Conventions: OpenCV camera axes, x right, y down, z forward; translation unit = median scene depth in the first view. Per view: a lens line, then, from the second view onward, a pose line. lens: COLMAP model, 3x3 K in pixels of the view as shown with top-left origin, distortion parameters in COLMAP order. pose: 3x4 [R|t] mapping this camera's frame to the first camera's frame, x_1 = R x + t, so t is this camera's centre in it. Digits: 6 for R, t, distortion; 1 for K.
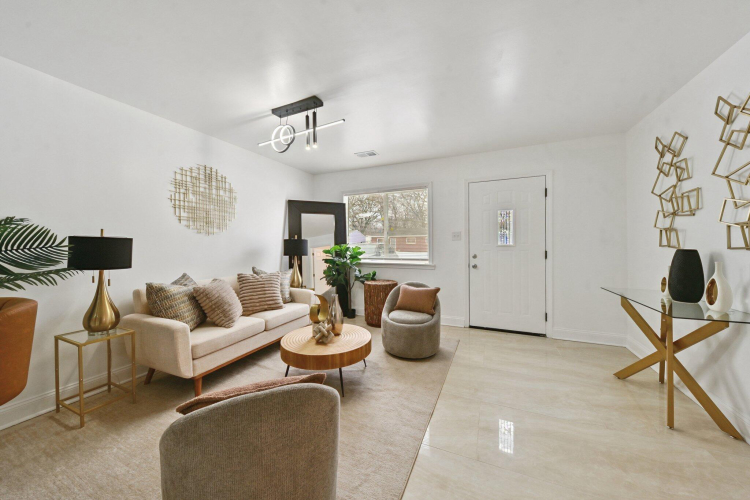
lens RADIAL K [[261.4, 0, 374.0], [0, 261.4, 243.9], [0, 0, 1]] dist [-0.008971, -0.000911]
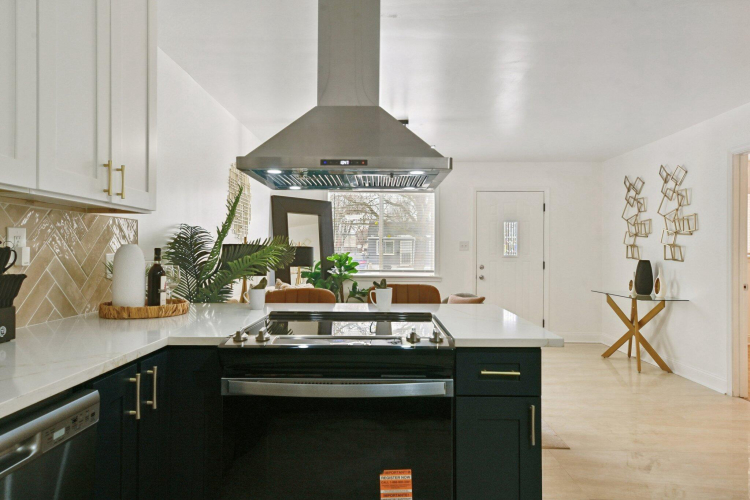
lens RADIAL K [[486.6, 0, 374.5], [0, 486.6, 250.7], [0, 0, 1]] dist [0.007999, 0.005238]
pose [[0.906928, 0.013611, 0.421065, -1.271425], [-0.012604, 0.999907, -0.005173, 0.001374], [-0.421096, -0.000616, 0.907016, -0.827625]]
